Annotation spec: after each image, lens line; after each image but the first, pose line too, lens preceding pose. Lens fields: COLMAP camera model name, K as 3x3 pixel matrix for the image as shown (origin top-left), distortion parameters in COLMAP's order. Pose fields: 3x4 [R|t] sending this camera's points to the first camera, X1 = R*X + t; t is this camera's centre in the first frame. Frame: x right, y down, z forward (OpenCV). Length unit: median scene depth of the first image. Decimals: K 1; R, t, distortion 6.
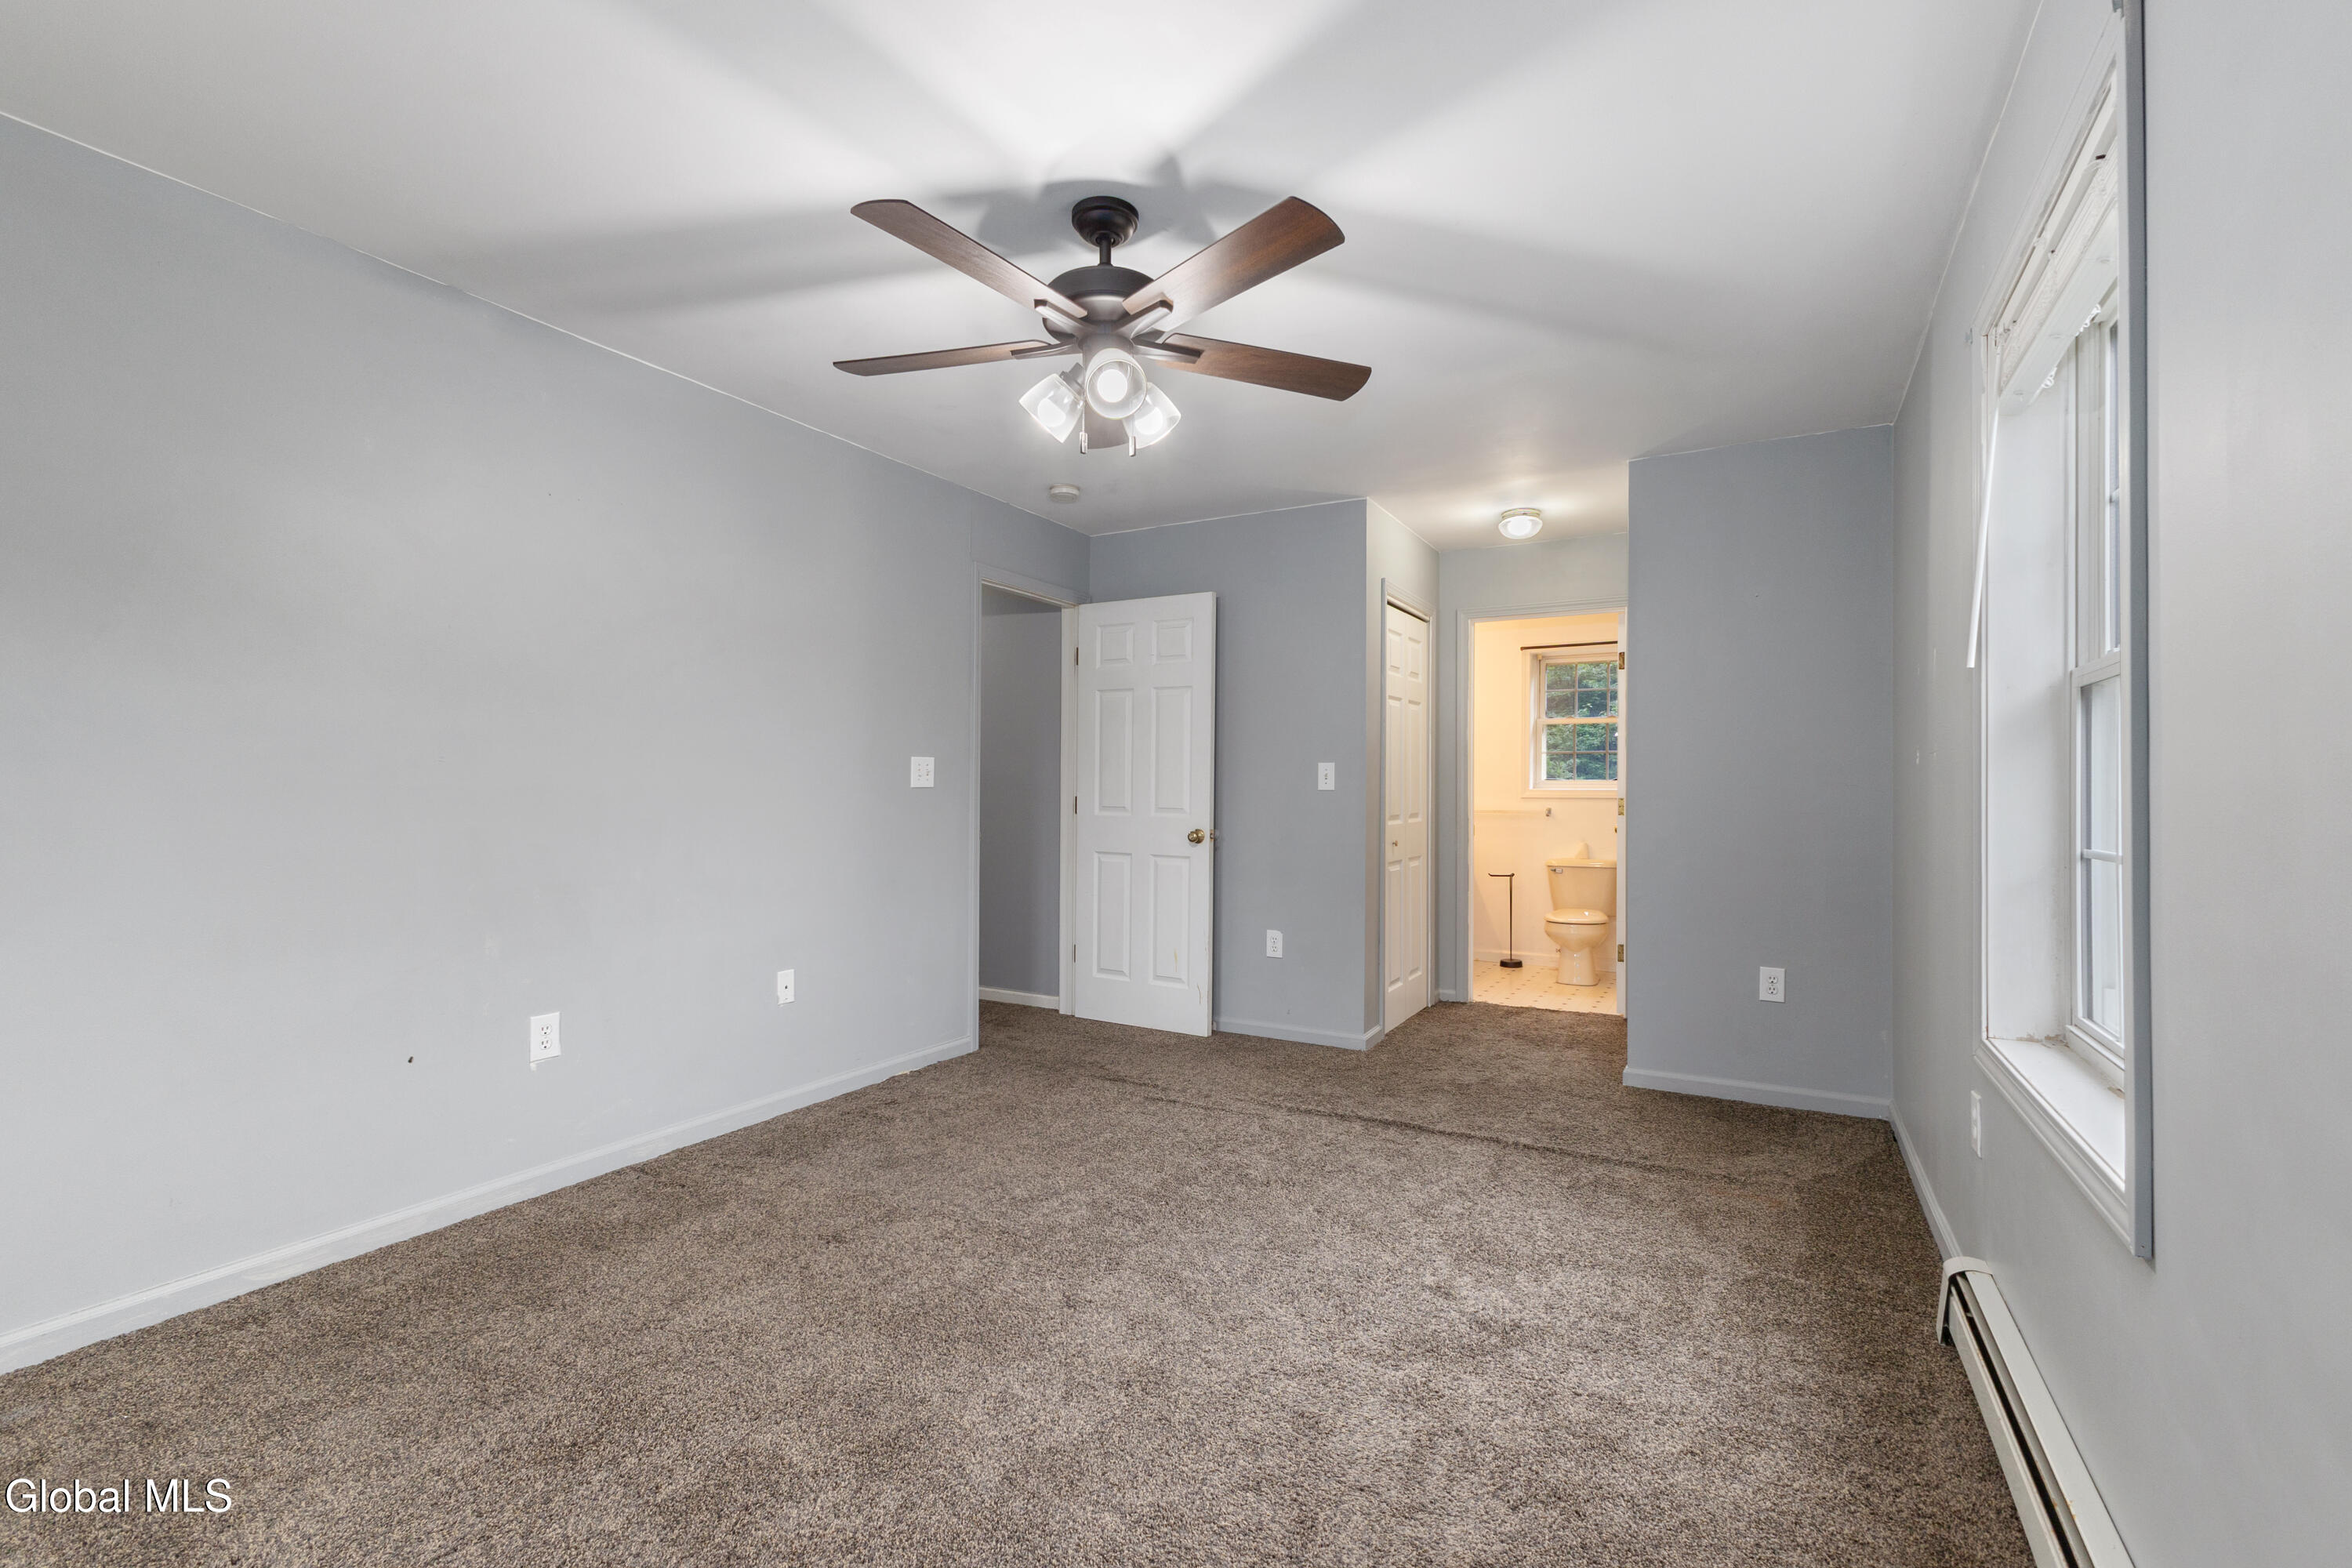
lens RADIAL K [[1014.2, 0, 1166.6], [0, 1014.2, 781.1], [0, 0, 1]] dist [0.016326, -0.004242]
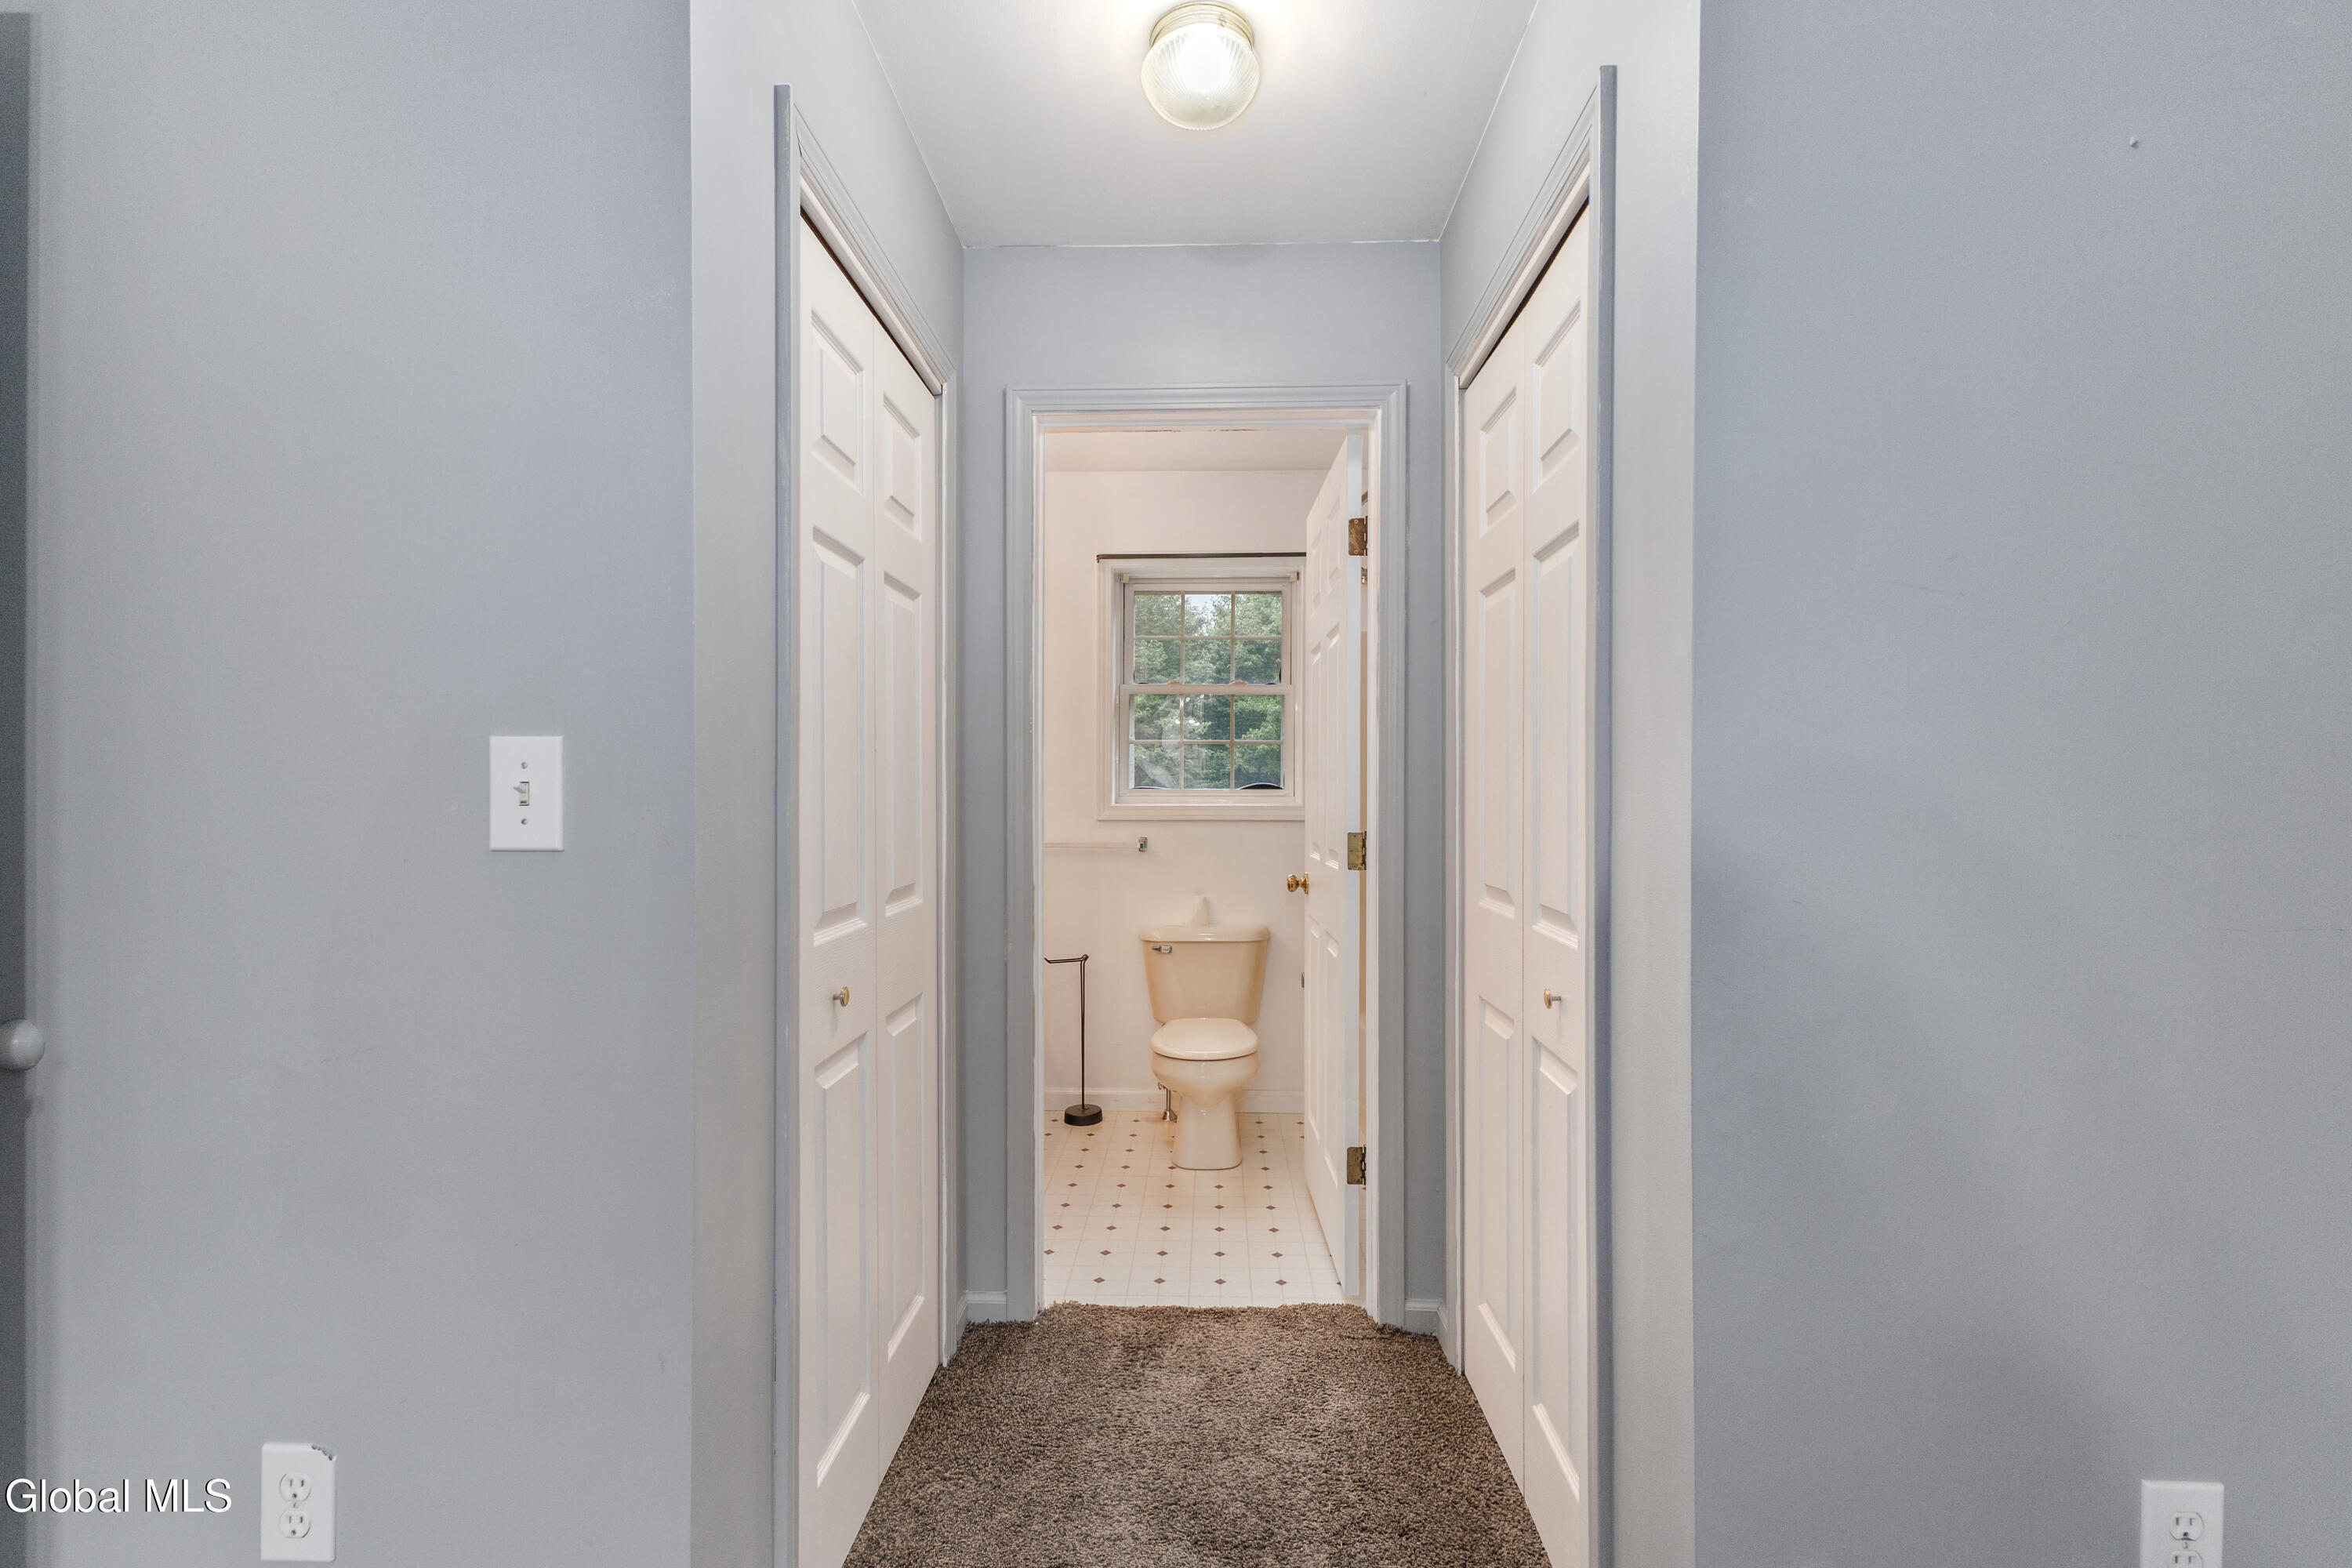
lens RADIAL K [[1014.2, 0, 1164.3], [0, 1014.2, 784.4], [0, 0, 1]] dist [0.016326, -0.004242]
pose [[0.889203, -0.006803, 0.457463, 0.147796], [0.007902, 0.999969, -0.000490, -0.004125], [-0.457445, 0.004051, 0.889229, 0.579602]]
